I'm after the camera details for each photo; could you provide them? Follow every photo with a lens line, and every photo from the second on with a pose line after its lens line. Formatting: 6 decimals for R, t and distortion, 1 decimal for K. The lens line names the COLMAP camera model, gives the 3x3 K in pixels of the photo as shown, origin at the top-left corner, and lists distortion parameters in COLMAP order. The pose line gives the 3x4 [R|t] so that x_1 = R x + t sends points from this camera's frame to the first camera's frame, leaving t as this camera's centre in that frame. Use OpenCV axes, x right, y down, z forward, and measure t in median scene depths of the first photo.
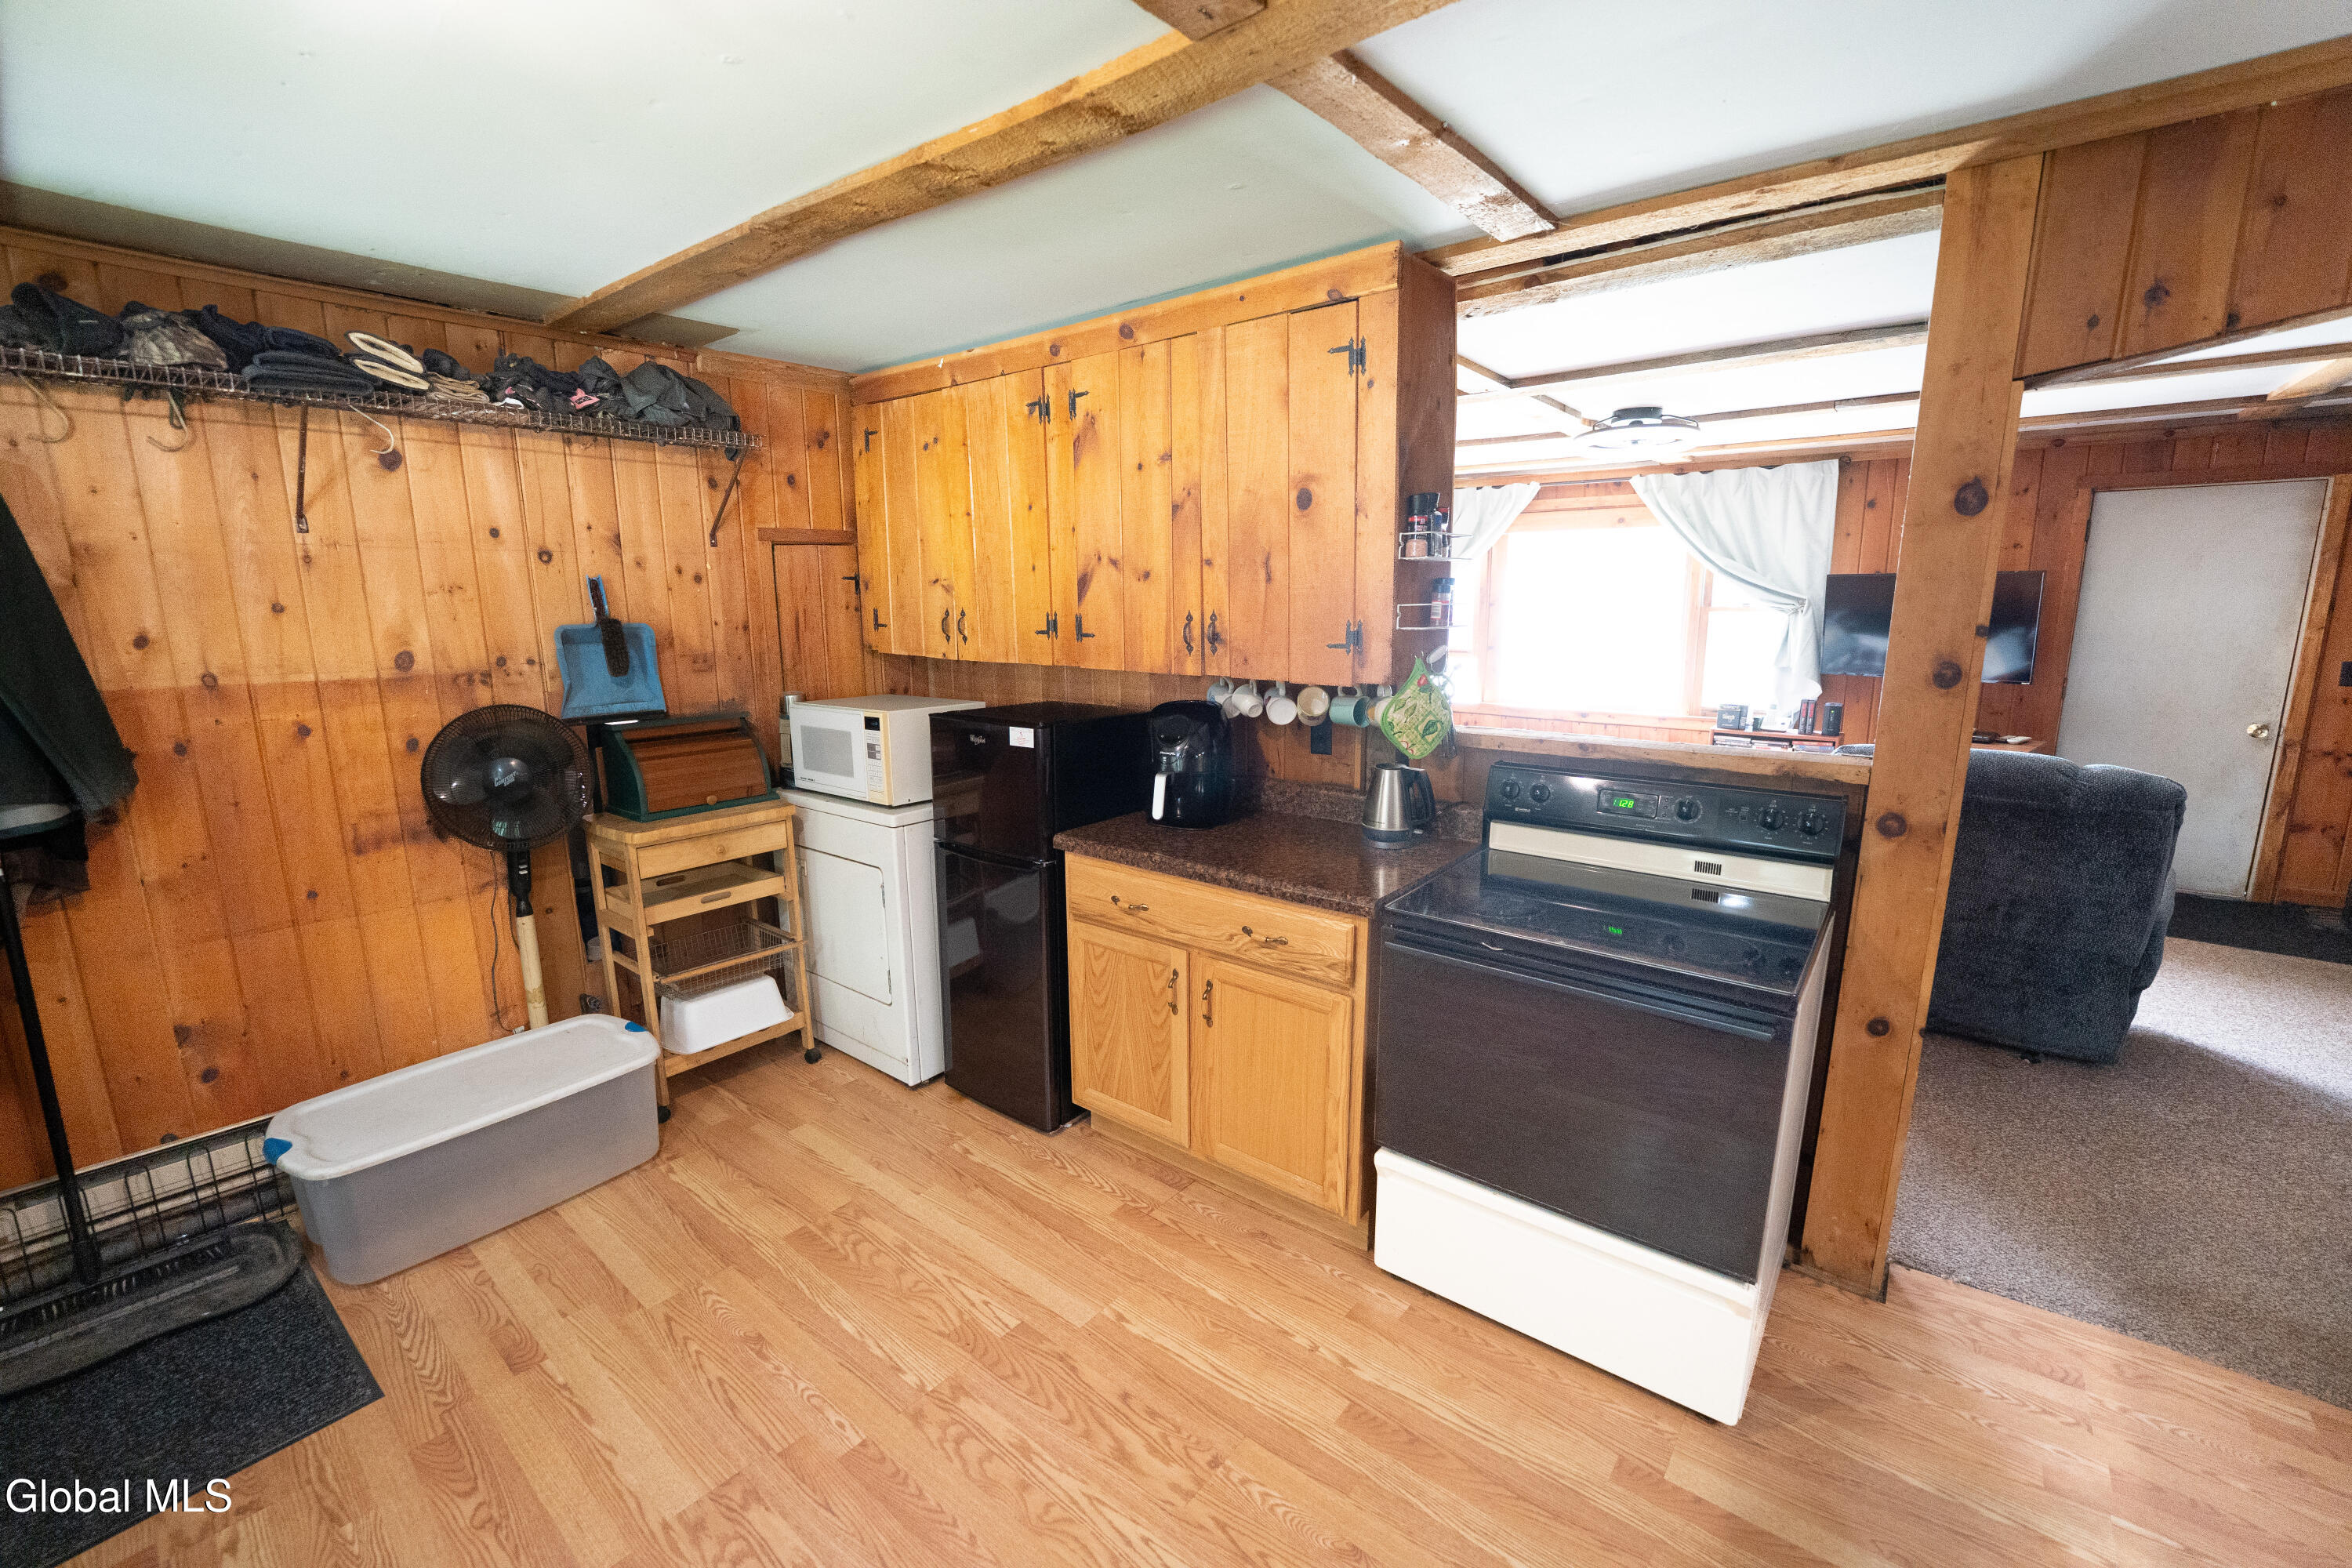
lens RADIAL K [[955.4, 0, 1175.1], [0, 955.4, 786.4], [0, 0, 1]] dist [-0.031426, 0.003490]
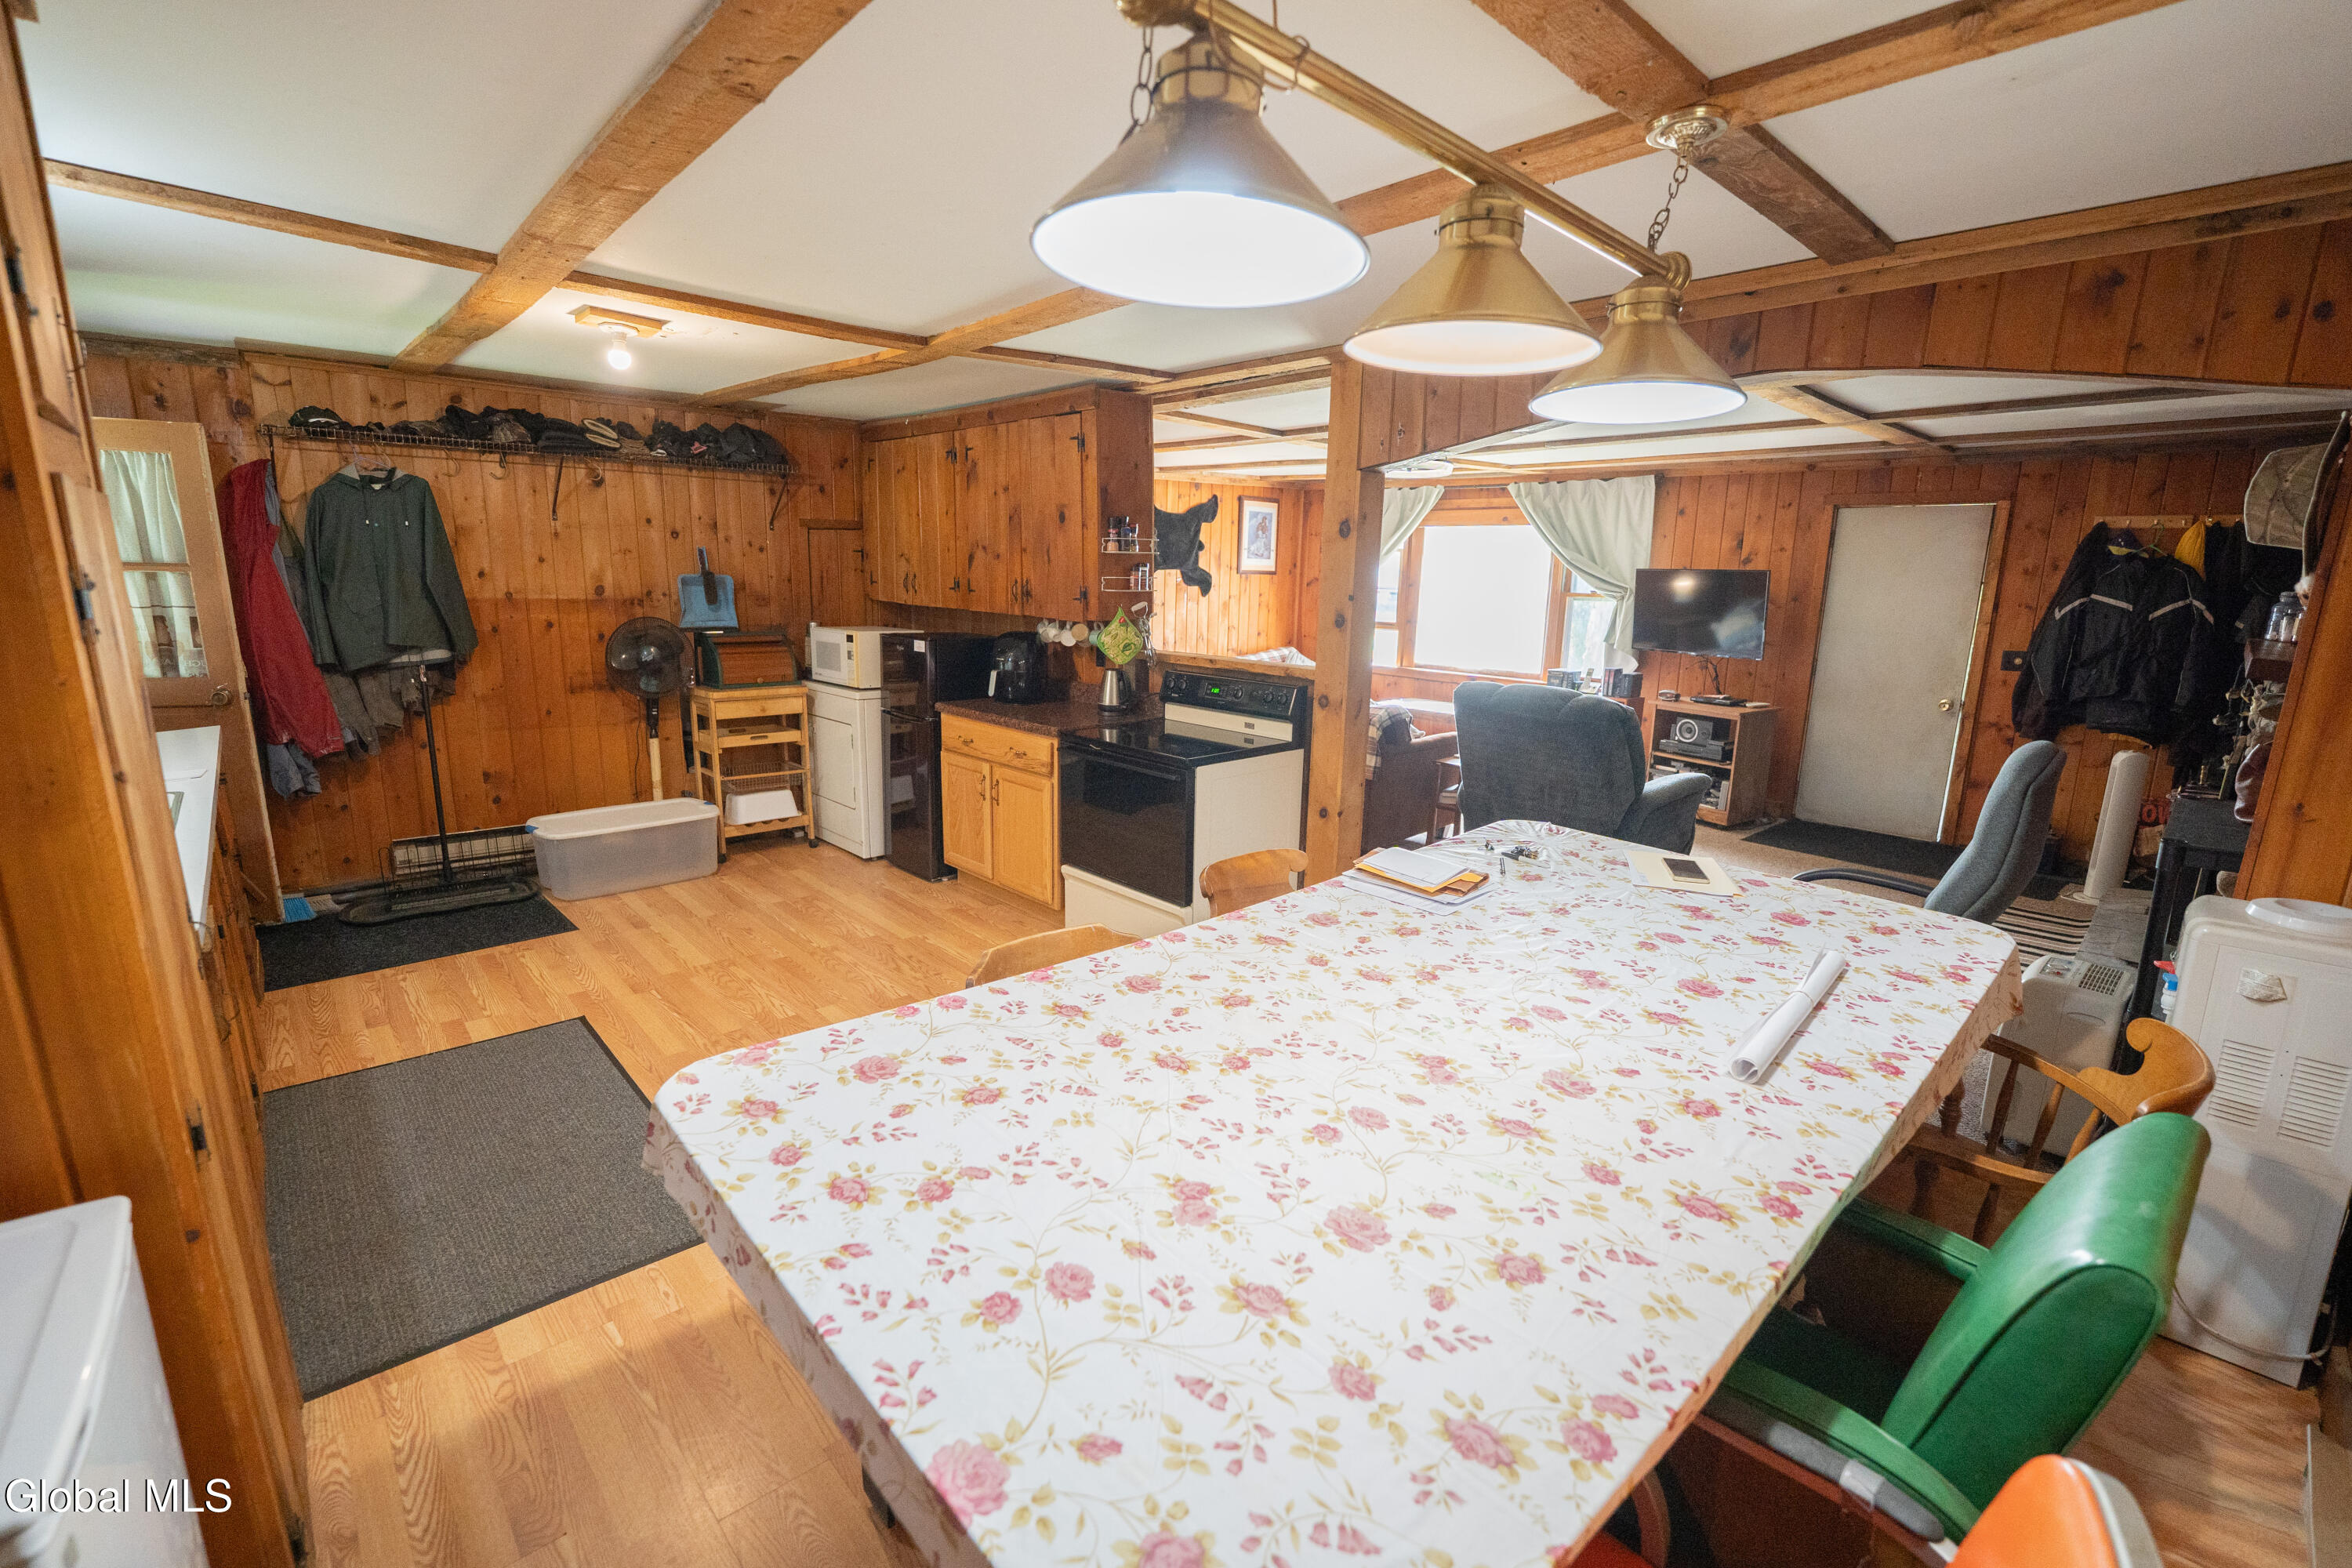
lens RADIAL K [[1004.5, 0, 1171.2], [0, 1004.5, 789.0], [0, 0, 1]] dist [-0.027285, -0.000922]
pose [[0.989743, 0.060741, -0.129303, 0.546855], [-0.058351, 0.998049, 0.022196, 0.141842], [0.130399, -0.014423, 0.991357, -0.771159]]
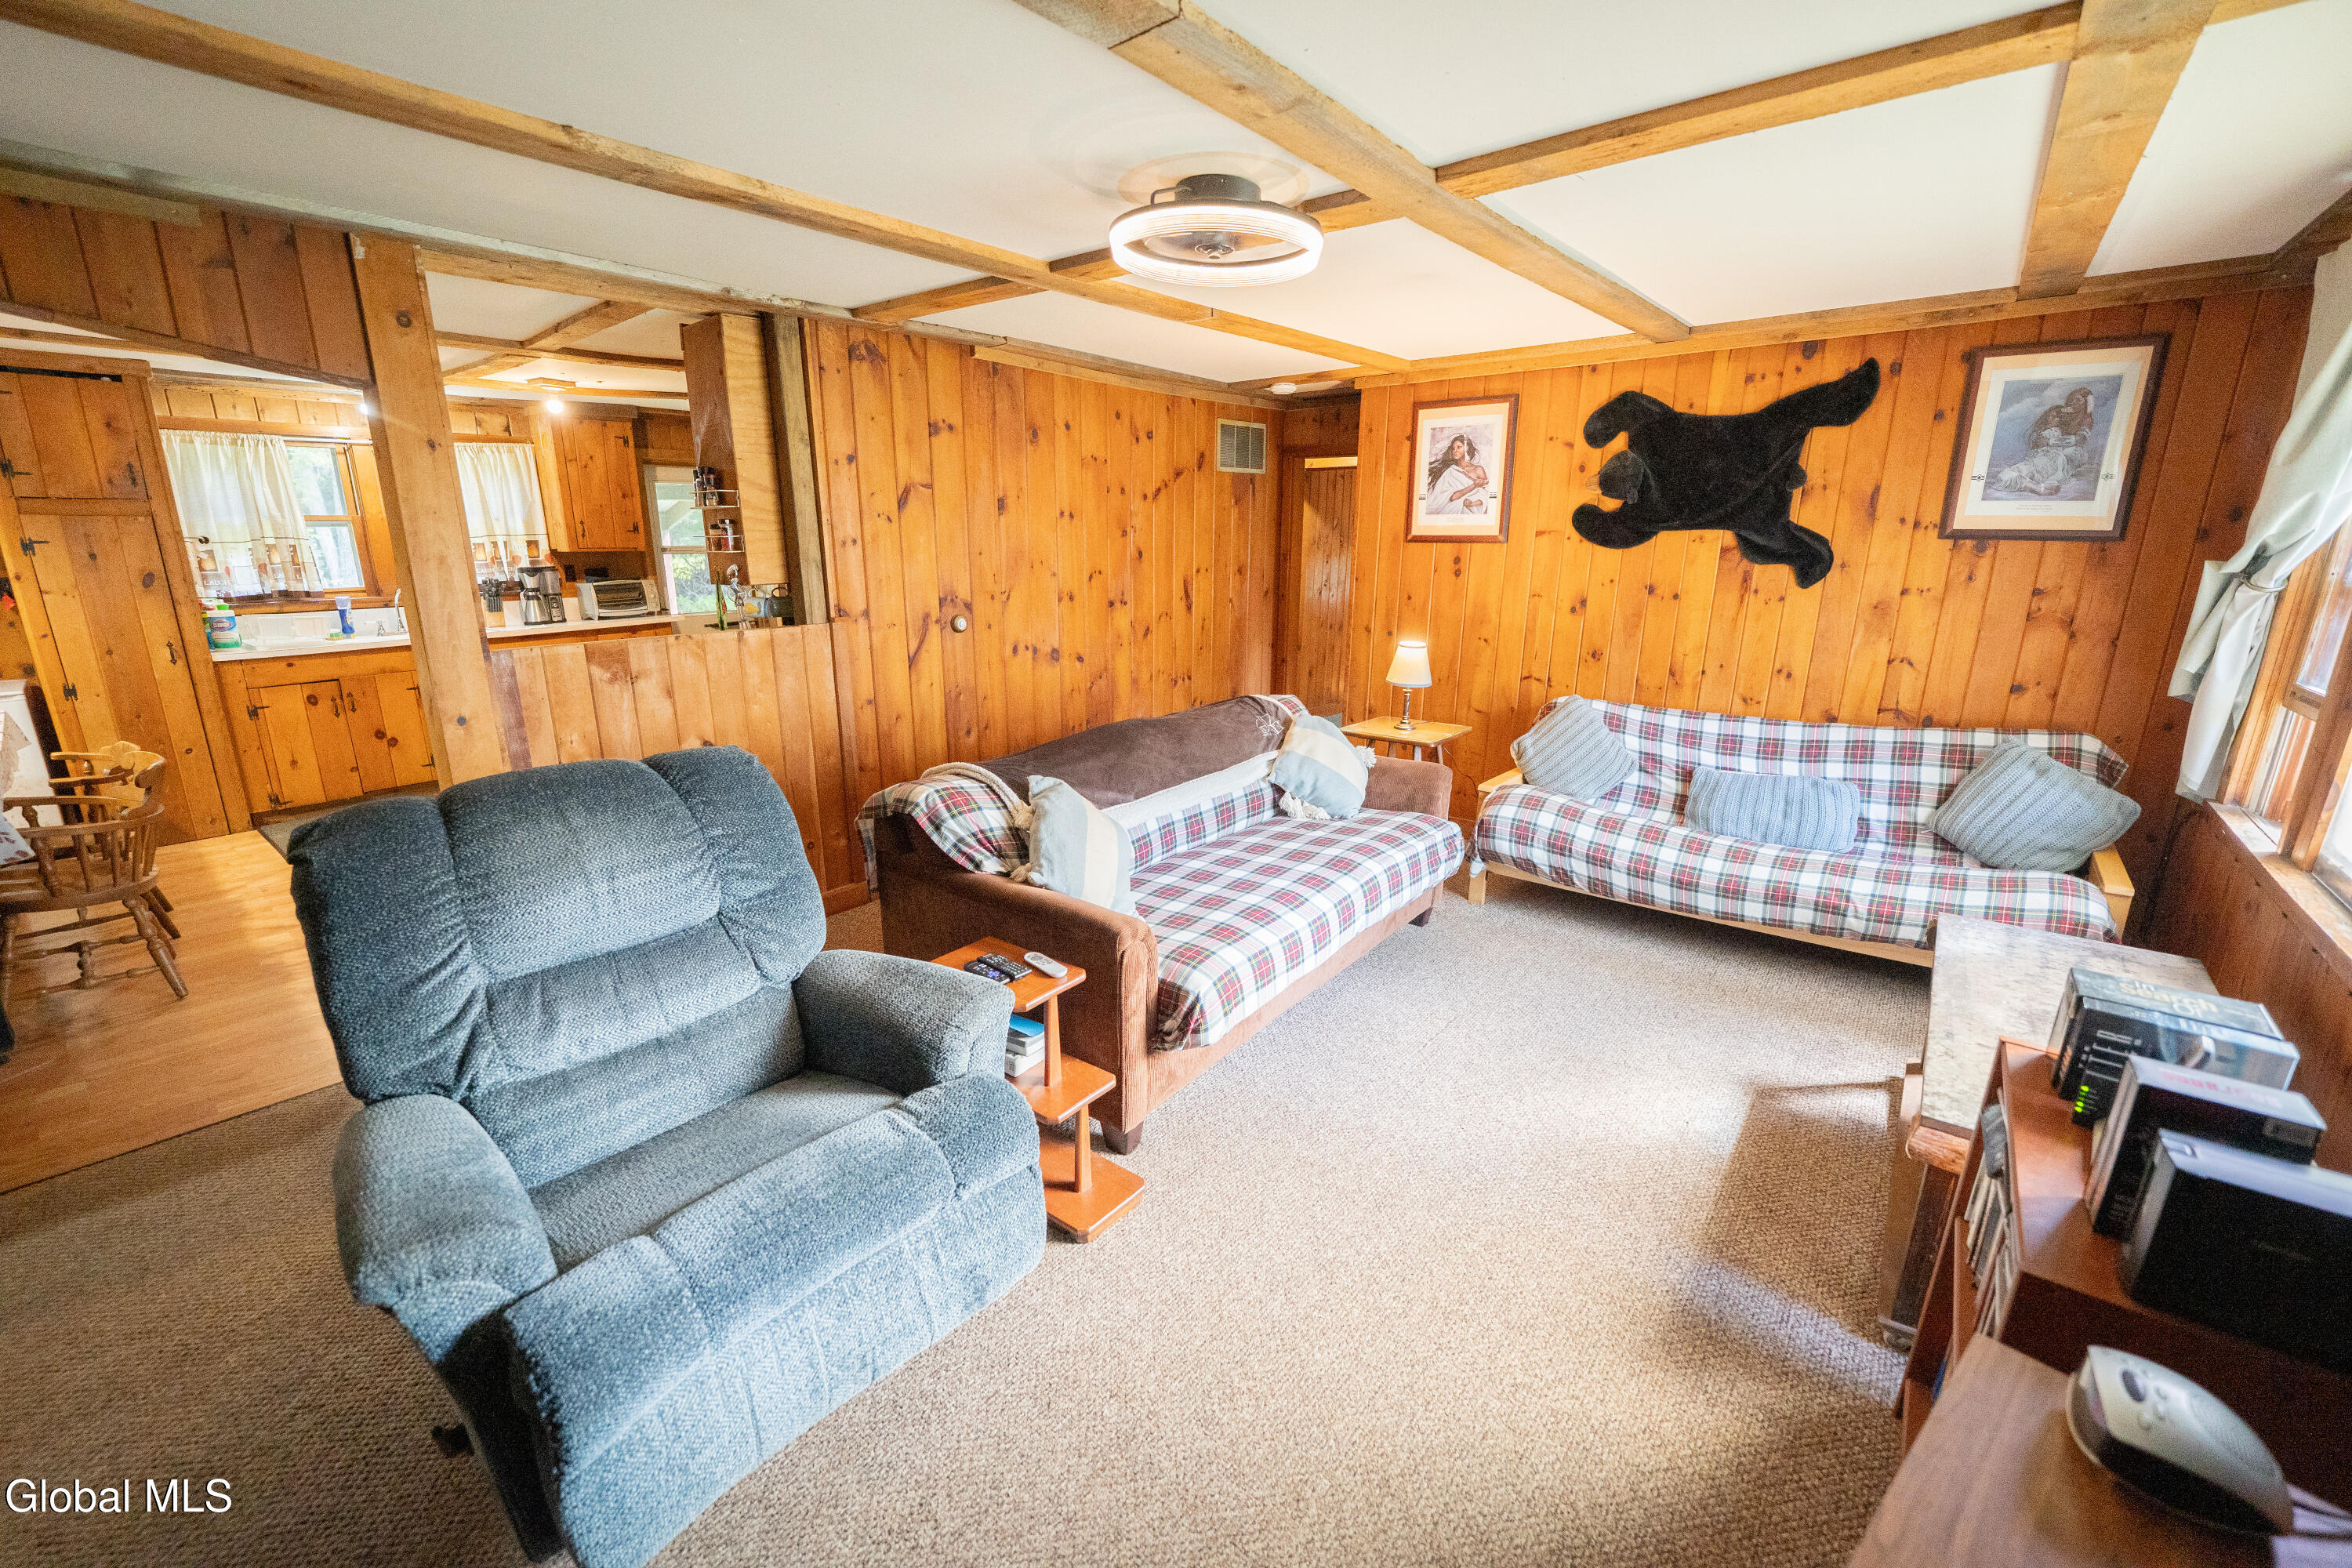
lens RADIAL K [[955.4, 0, 1167.1], [0, 955.4, 782.9], [0, 0, 1]] dist [-0.031426, 0.003490]
pose [[-0.000994, 0.262860, -0.964834, 1.669383], [-0.197282, 0.945820, 0.257883, -0.315139], [0.980346, 0.190601, 0.050918, 1.529283]]
